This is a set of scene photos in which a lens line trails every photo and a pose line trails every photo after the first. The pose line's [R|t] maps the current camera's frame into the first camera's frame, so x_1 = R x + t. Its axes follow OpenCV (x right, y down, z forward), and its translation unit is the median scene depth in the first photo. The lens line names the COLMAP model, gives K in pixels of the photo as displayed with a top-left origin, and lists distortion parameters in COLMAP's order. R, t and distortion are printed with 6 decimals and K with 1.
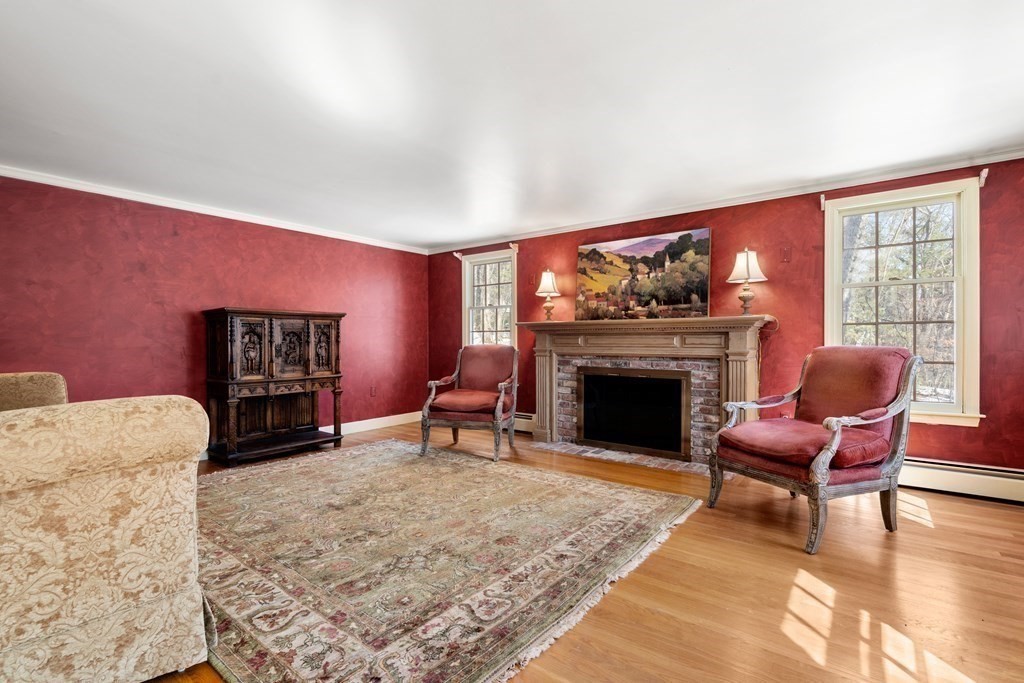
lens RADIAL K [[470.9, 0, 522.2], [0, 470.9, 341.8], [0, 0, 1]] dist [-0.003854, 0.001478]
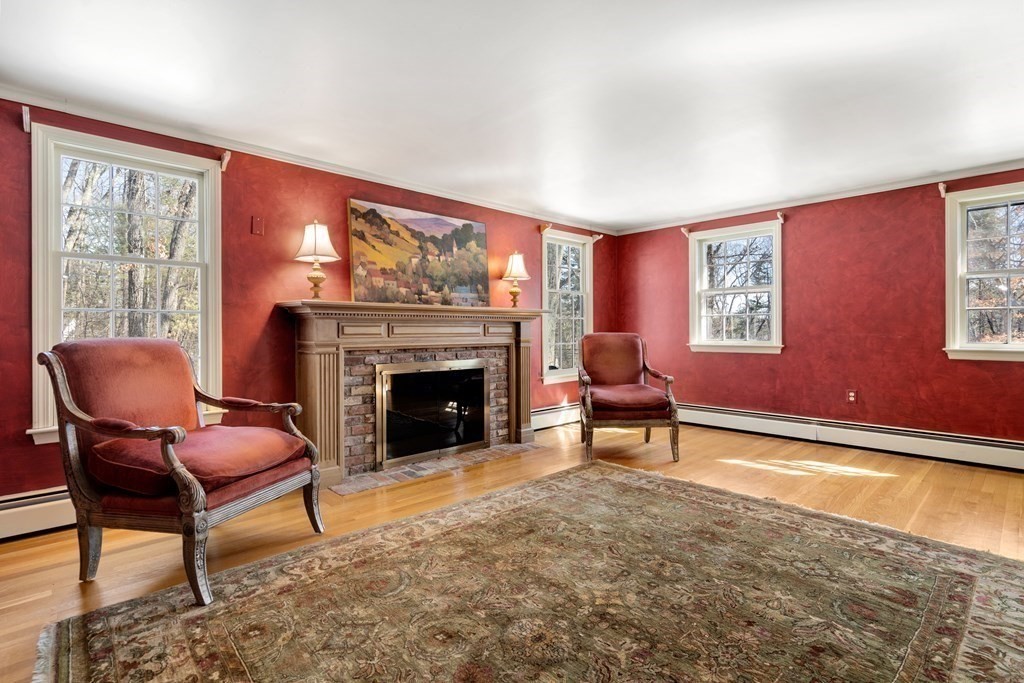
lens RADIAL K [[493.1, 0, 503.8], [0, 493.1, 327.7], [0, 0, 1]] dist [0.000901, -0.000174]
pose [[0.170599, 0.006366, 0.985320, -0.649725], [0.007330, 0.999943, -0.007730, 0.001599], [-0.985313, 0.008541, 0.170542, 0.718371]]
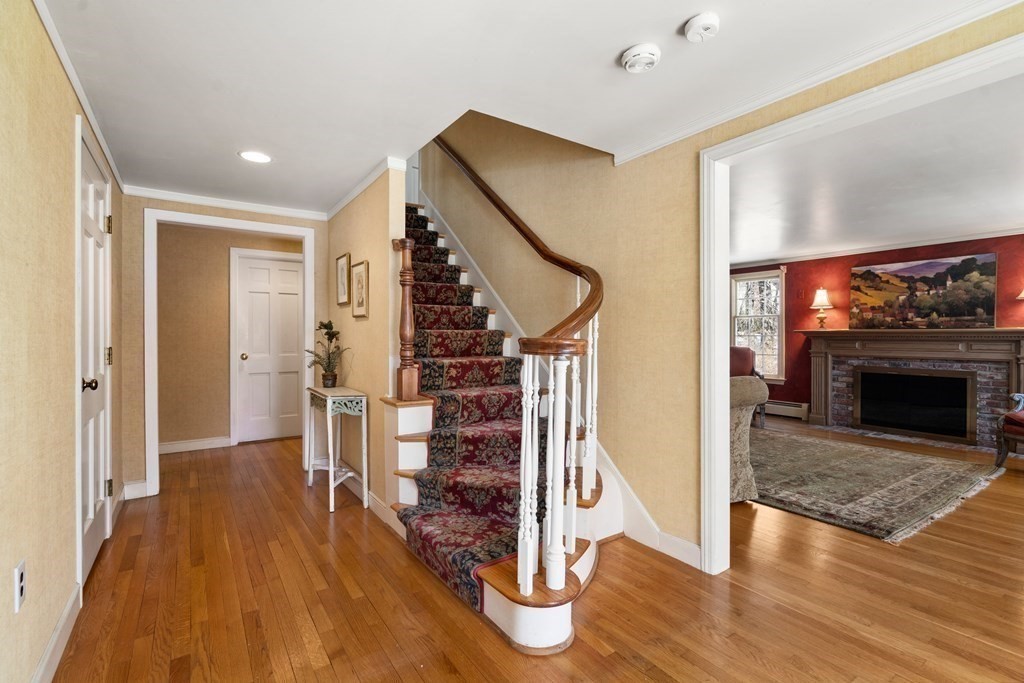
lens RADIAL K [[470.9, 0, 517.8], [0, 470.9, 338.8], [0, 0, 1]] dist [-0.003854, 0.001478]
pose [[0.950438, 0.002773, -0.310900, -0.364956], [-0.001849, 0.999993, 0.003270, -0.022980], [0.310907, -0.002533, 0.950437, -0.489004]]
